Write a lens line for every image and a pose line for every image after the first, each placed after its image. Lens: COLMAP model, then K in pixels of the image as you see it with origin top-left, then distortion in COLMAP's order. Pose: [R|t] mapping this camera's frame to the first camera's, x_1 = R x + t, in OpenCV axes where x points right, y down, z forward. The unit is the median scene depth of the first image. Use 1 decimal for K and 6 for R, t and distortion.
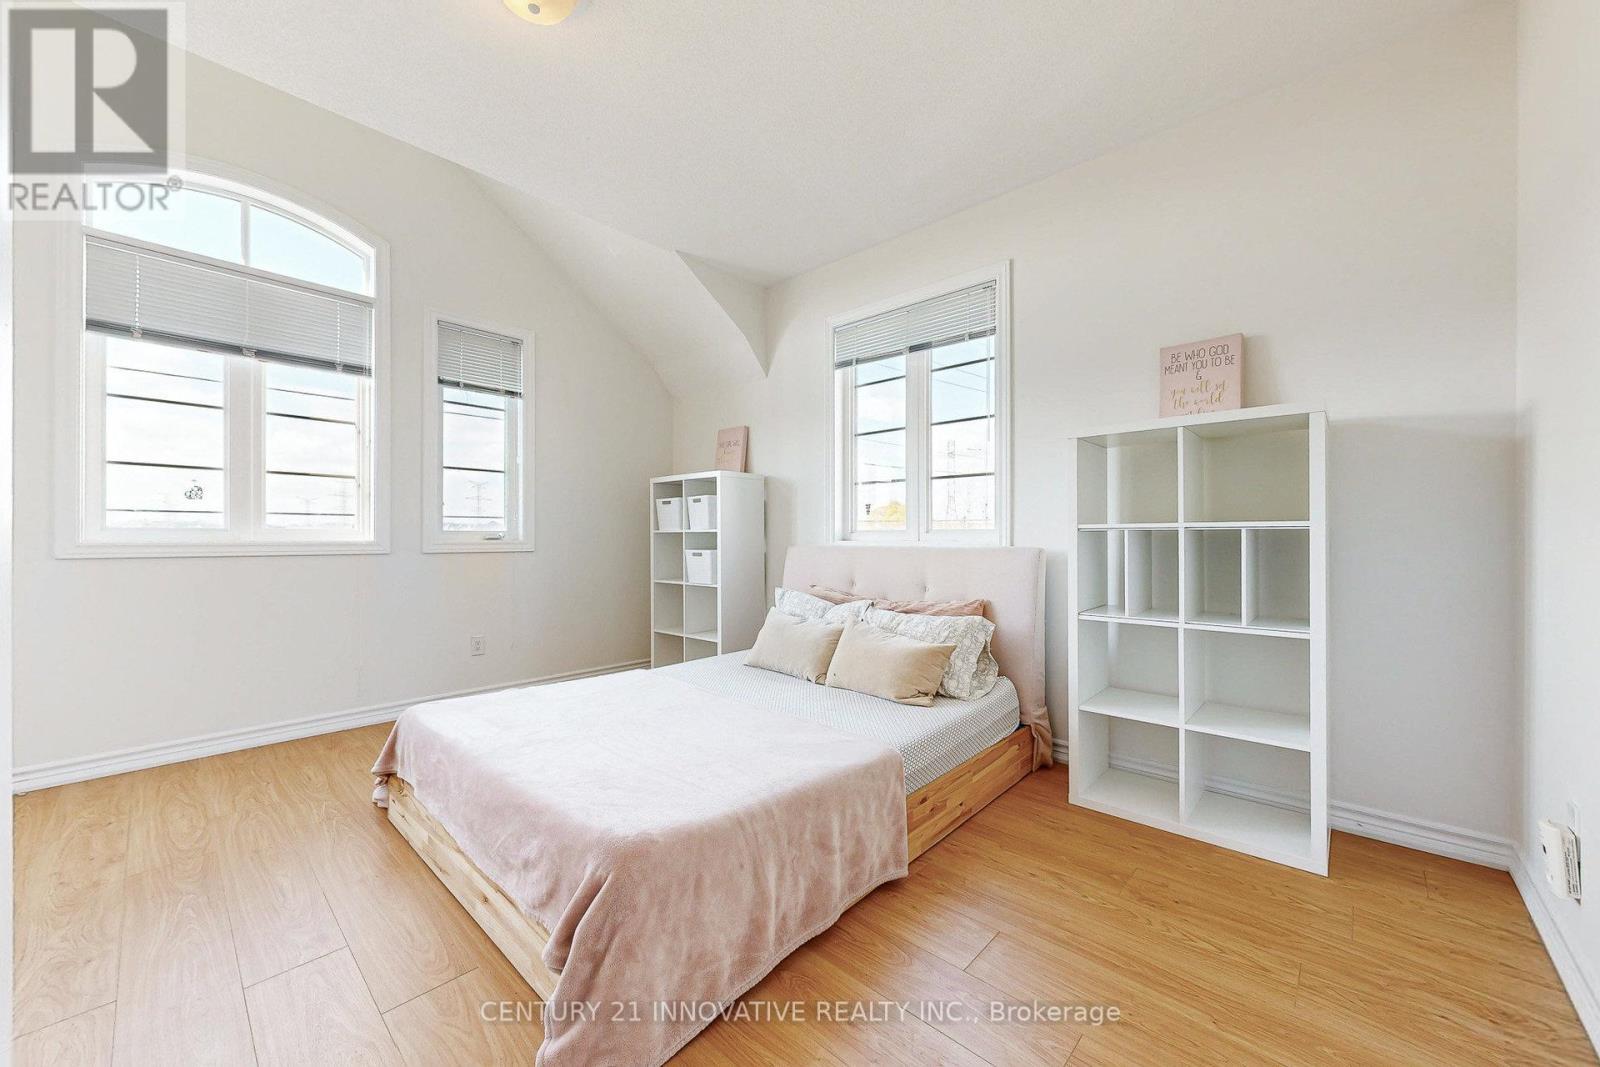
lens RADIAL K [[588.1, 0, 789.1], [0, 588.1, 535.0], [0, 0, 1]] dist [0.000335, 0.000324]
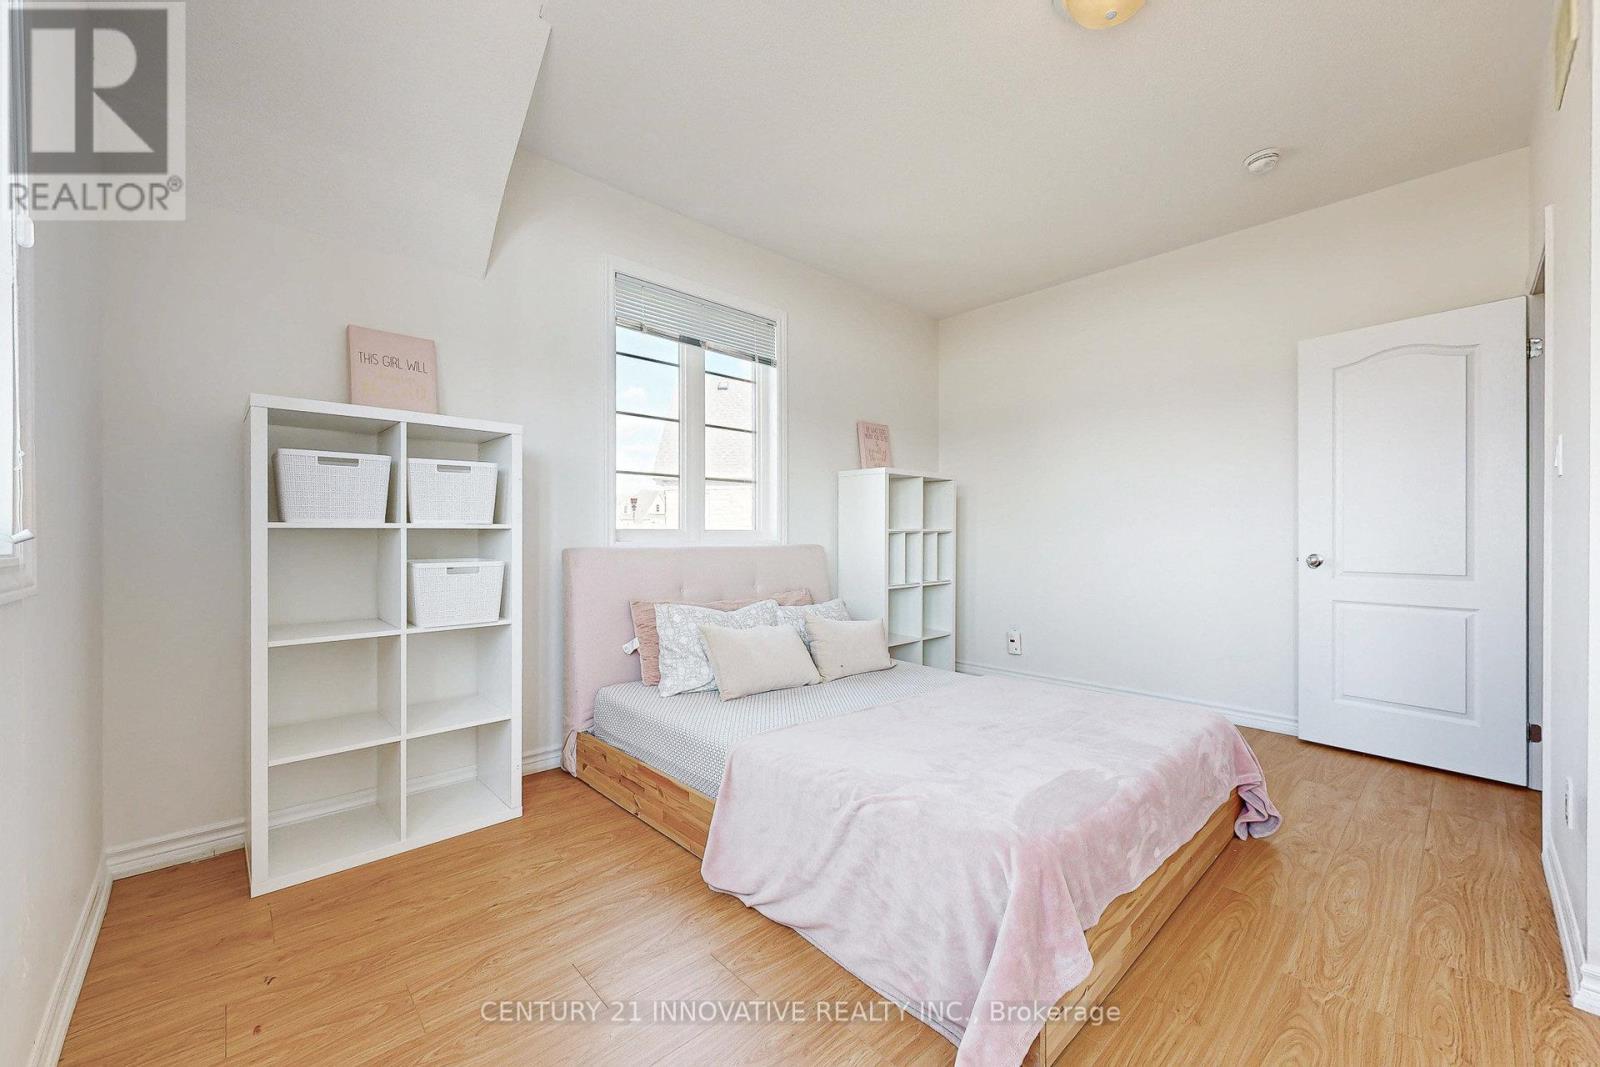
lens RADIAL K [[625.1, 0, 800.0], [0, 625.1, 533.5], [0, 0, 1]] dist [0.001538, 0.000134]
pose [[0.081103, 0.007099, 0.996680, -0.728840], [0.001415, 0.999973, -0.007237, 0.004720], [-0.996705, 0.001998, 0.081091, 0.678814]]
